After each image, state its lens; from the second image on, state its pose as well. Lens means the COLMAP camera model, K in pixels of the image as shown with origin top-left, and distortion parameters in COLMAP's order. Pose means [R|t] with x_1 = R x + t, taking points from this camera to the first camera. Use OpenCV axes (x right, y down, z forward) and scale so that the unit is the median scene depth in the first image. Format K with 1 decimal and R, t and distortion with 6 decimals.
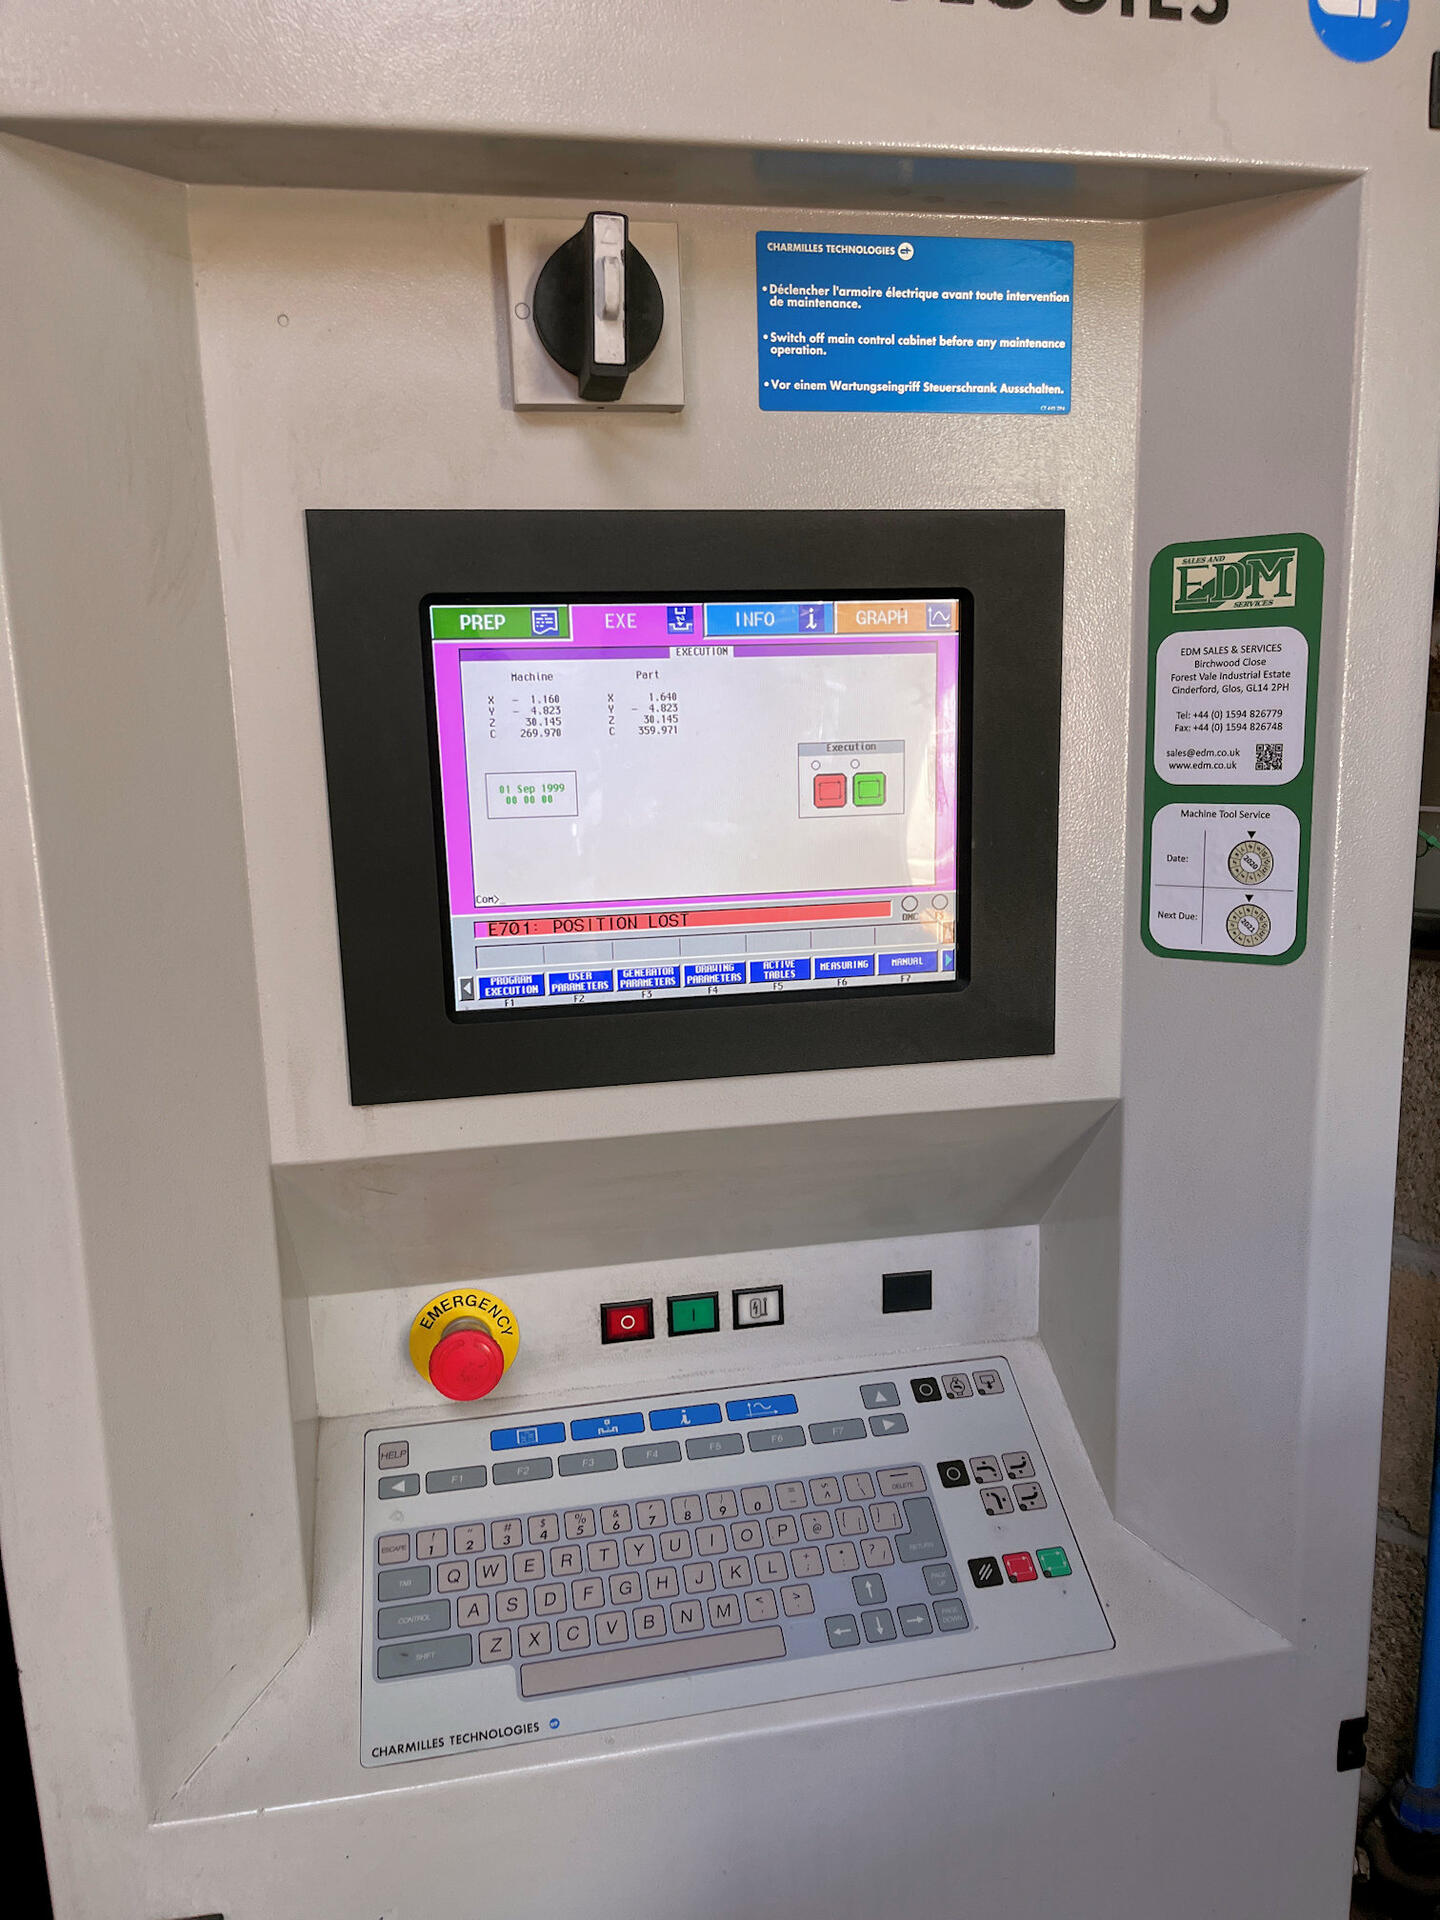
lens RADIAL K [[1453.7, 0, 712.5], [0, 1453.7, 981.2], [0, 0, 1]] dist [0.055331, -0.071826]
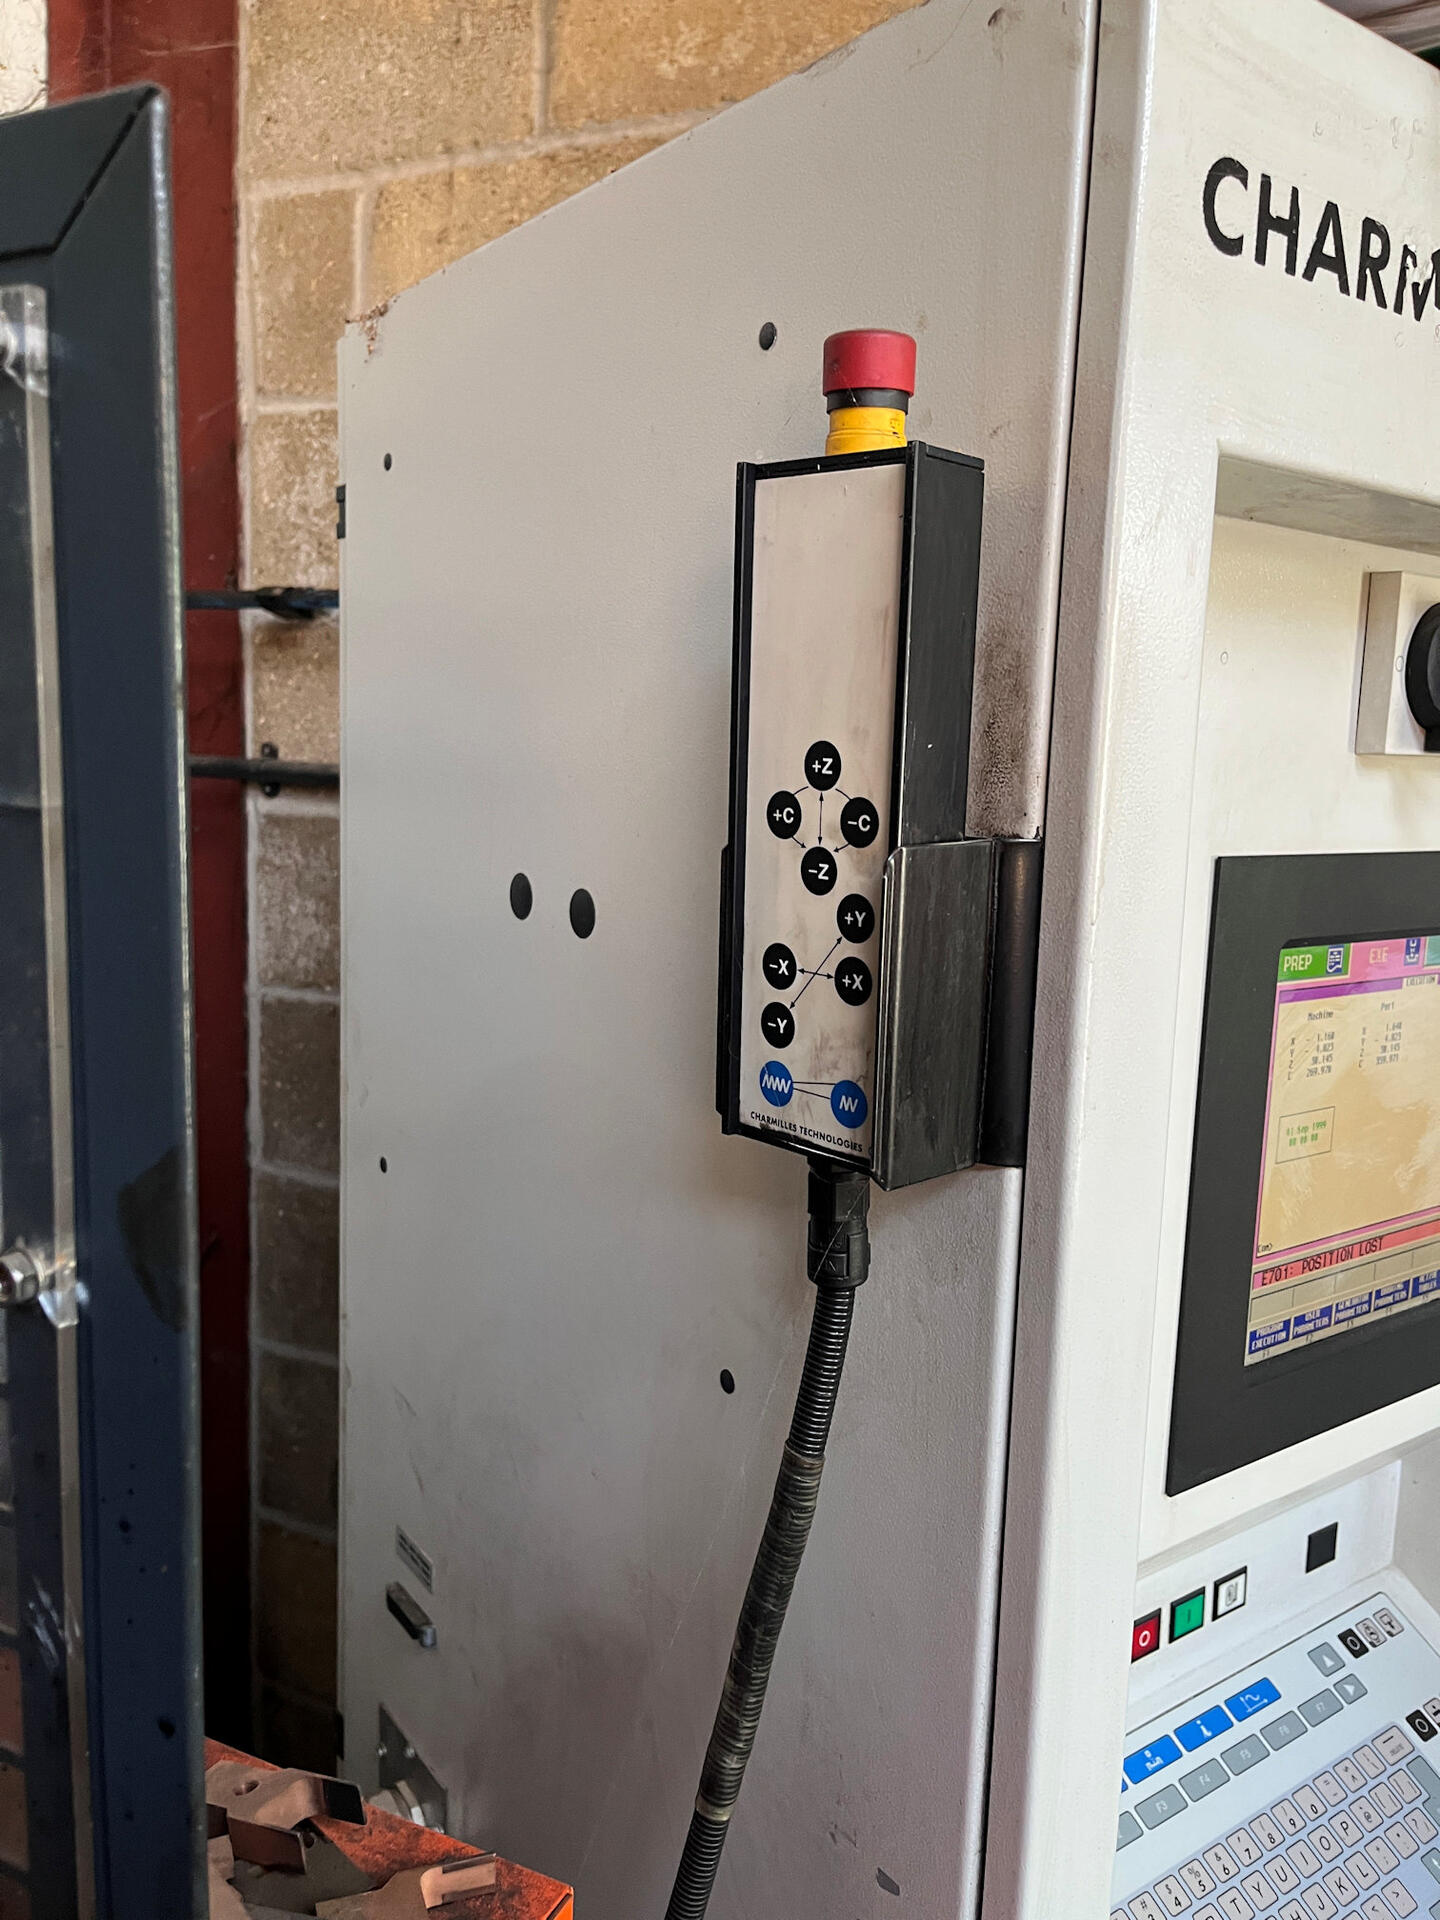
lens RADIAL K [[1453.7, 0, 715.3], [0, 1453.7, 965.4], [0, 0, 1]] dist [0.055331, -0.071826]
pose [[0.905006, -0.007936, 0.425324, -0.850631], [0.028604, 0.998698, -0.042229, -0.202438], [-0.424436, 0.050384, 0.904055, 0.284199]]
